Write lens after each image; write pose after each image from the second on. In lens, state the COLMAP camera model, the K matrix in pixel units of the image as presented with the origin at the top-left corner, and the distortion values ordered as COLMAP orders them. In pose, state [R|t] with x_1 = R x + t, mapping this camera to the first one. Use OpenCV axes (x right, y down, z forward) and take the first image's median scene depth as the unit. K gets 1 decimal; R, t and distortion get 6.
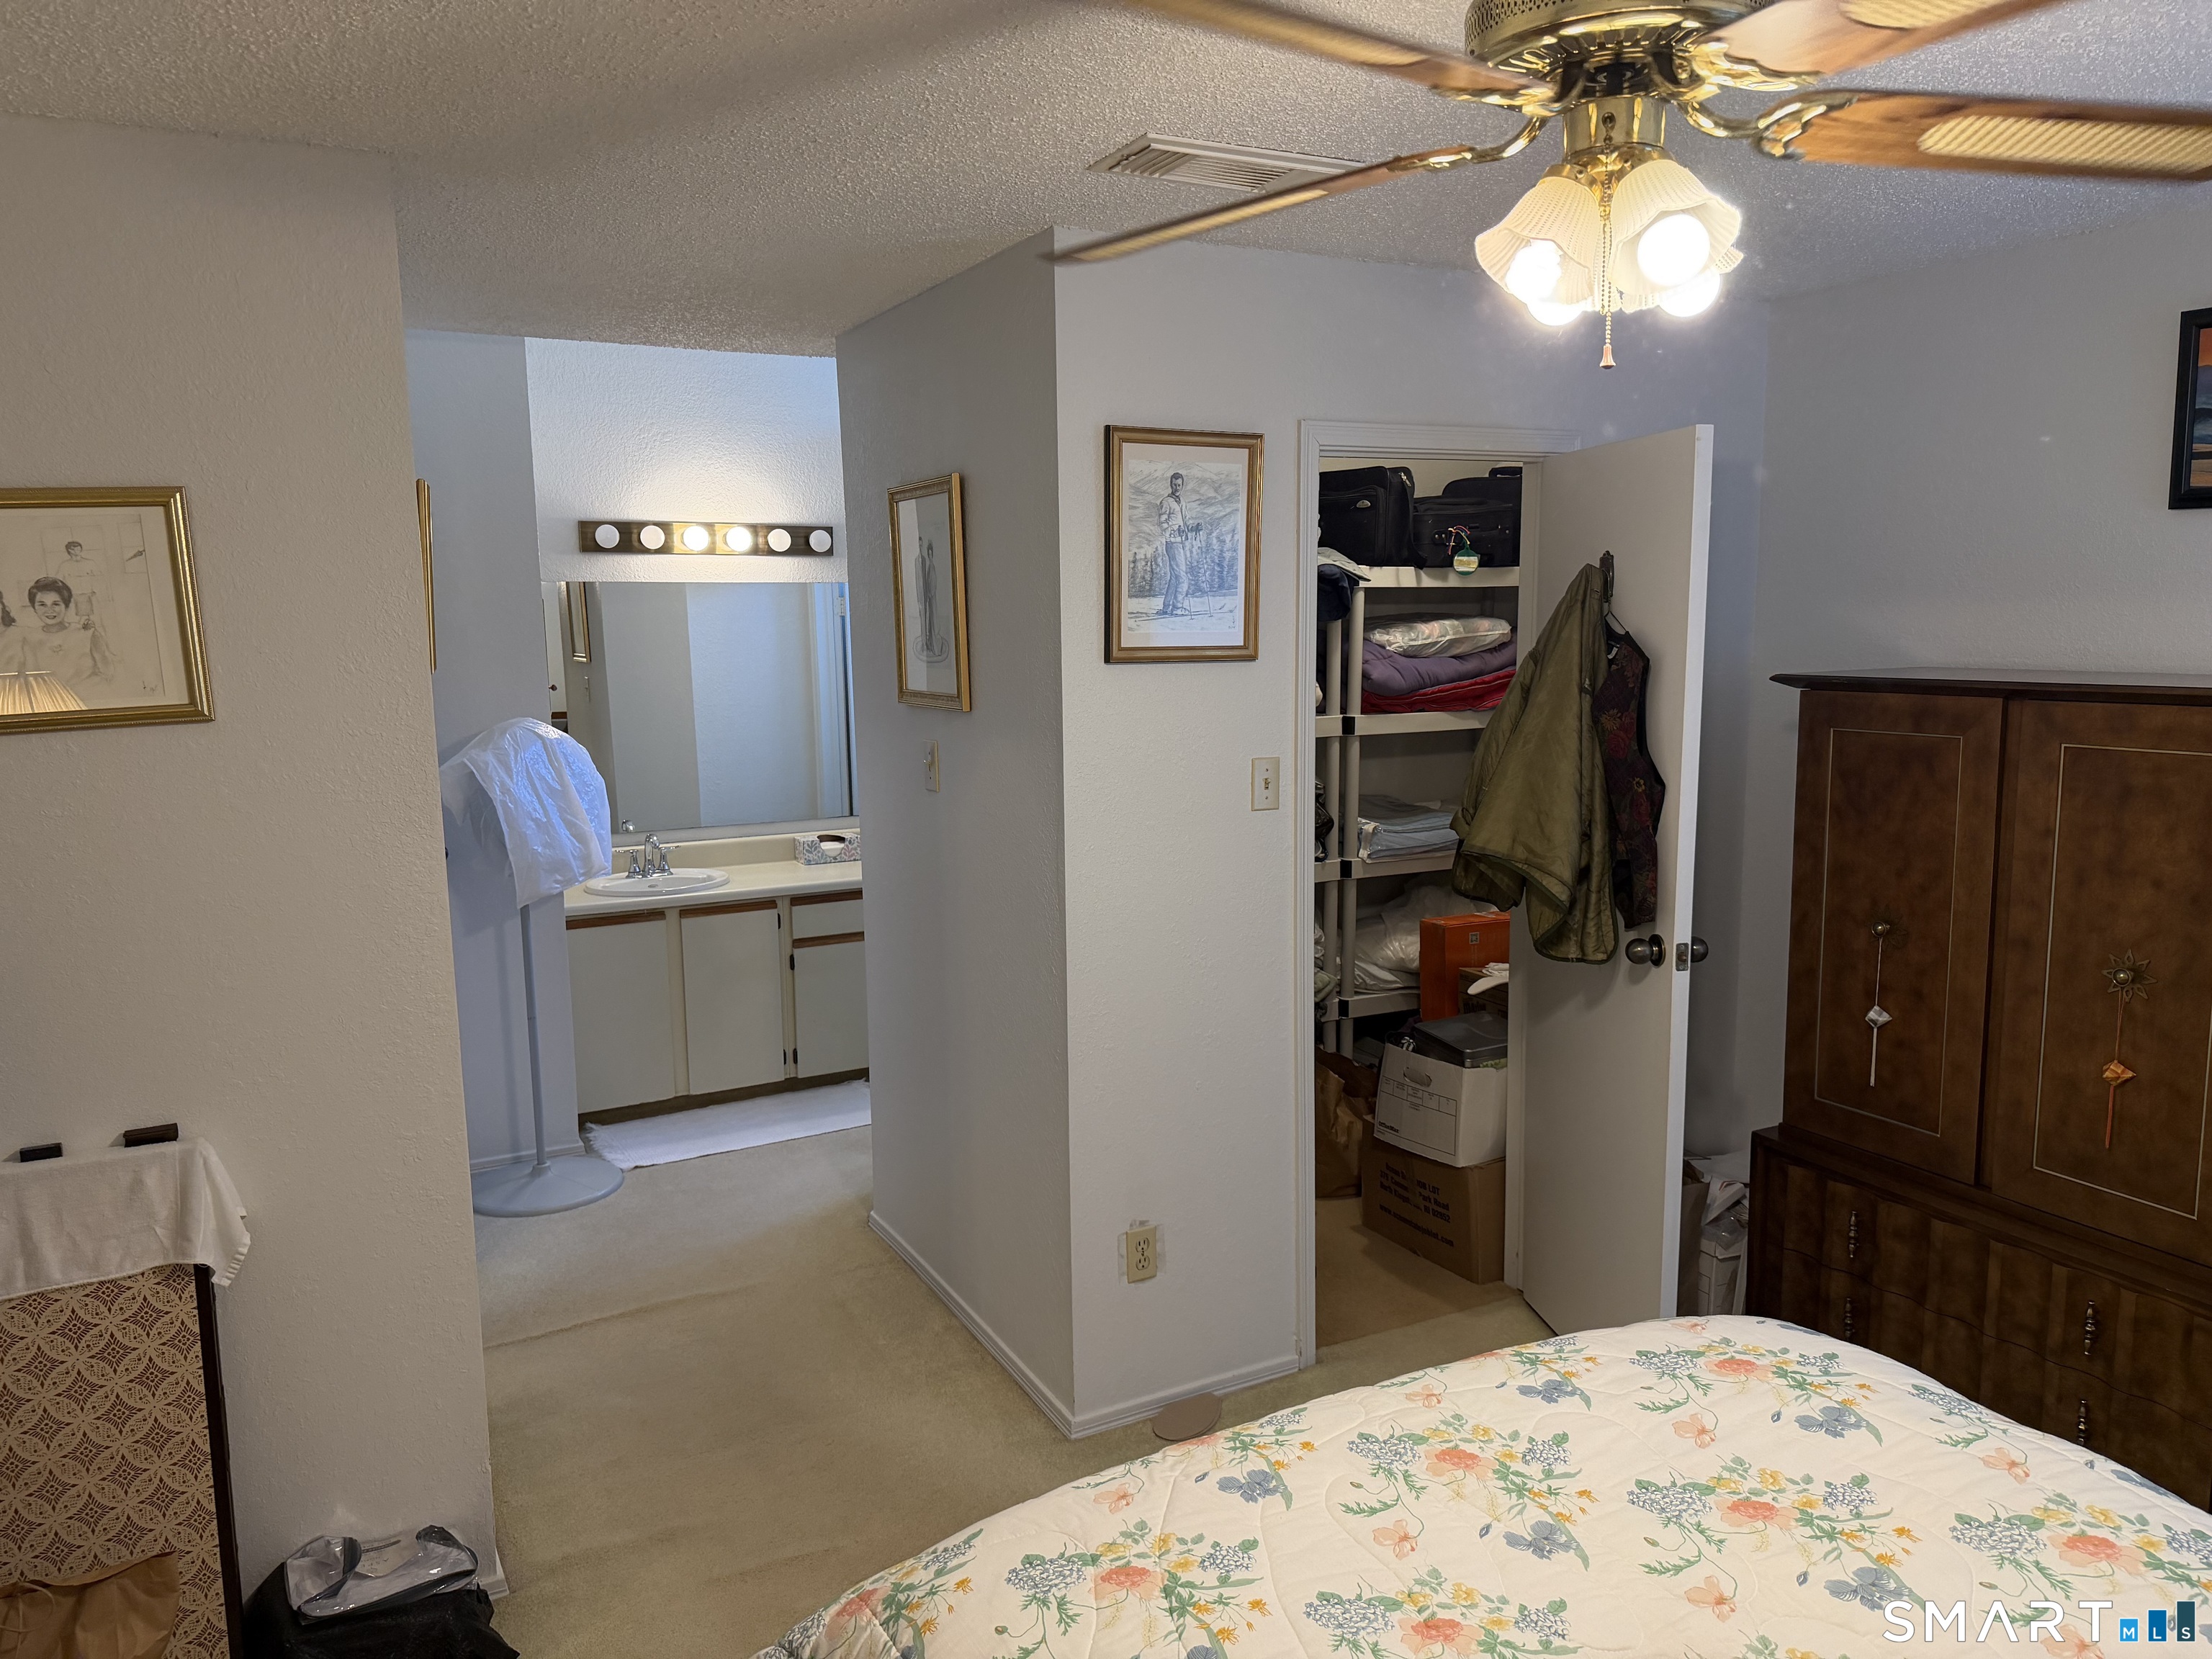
lens RADIAL K [[1529.8, 0, 1106.0], [0, 1529.8, 829.5], [0, 0, 1]] dist [0.186171, -0.338179]
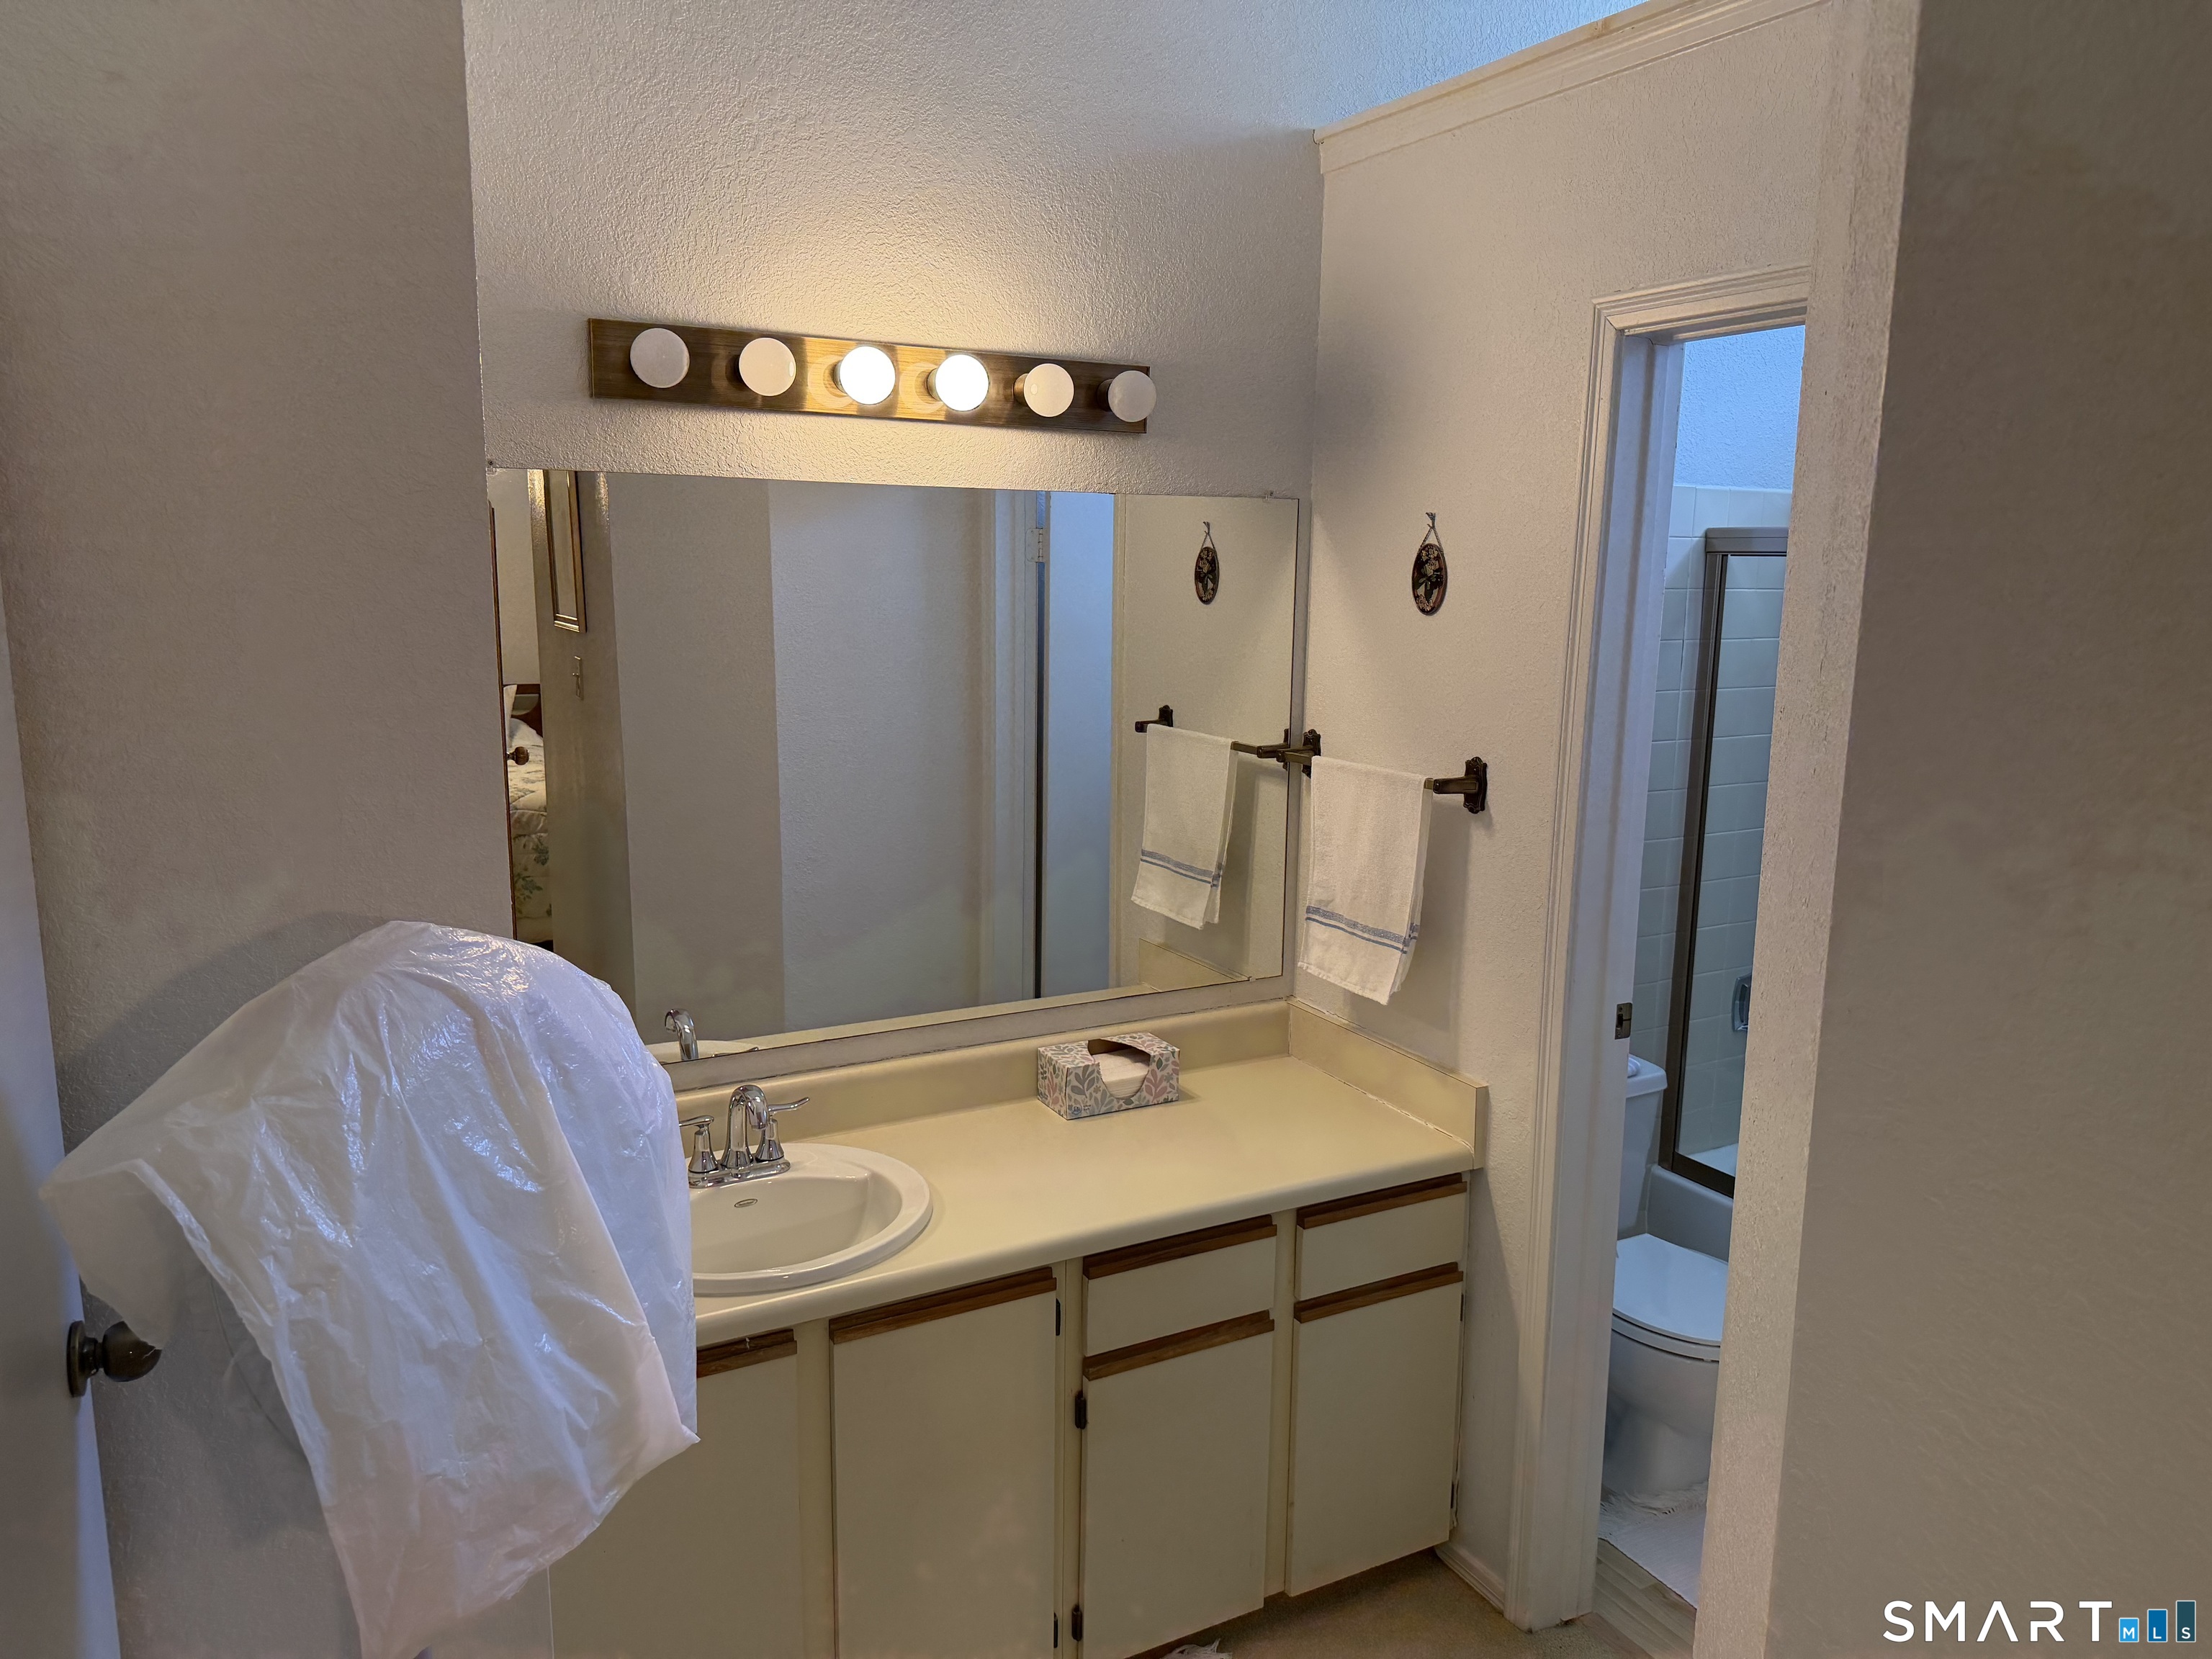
lens RADIAL K [[1559.1, 0, 1139.0], [0, 1559.1, 824.4], [0, 0, 1]] dist [0.122284, -0.163620]
pose [[0.999006, 0.029545, 0.033380, -0.201698], [-0.030794, 0.998820, 0.037549, -0.084977], [-0.032231, -0.038539, 0.998737, 0.569021]]
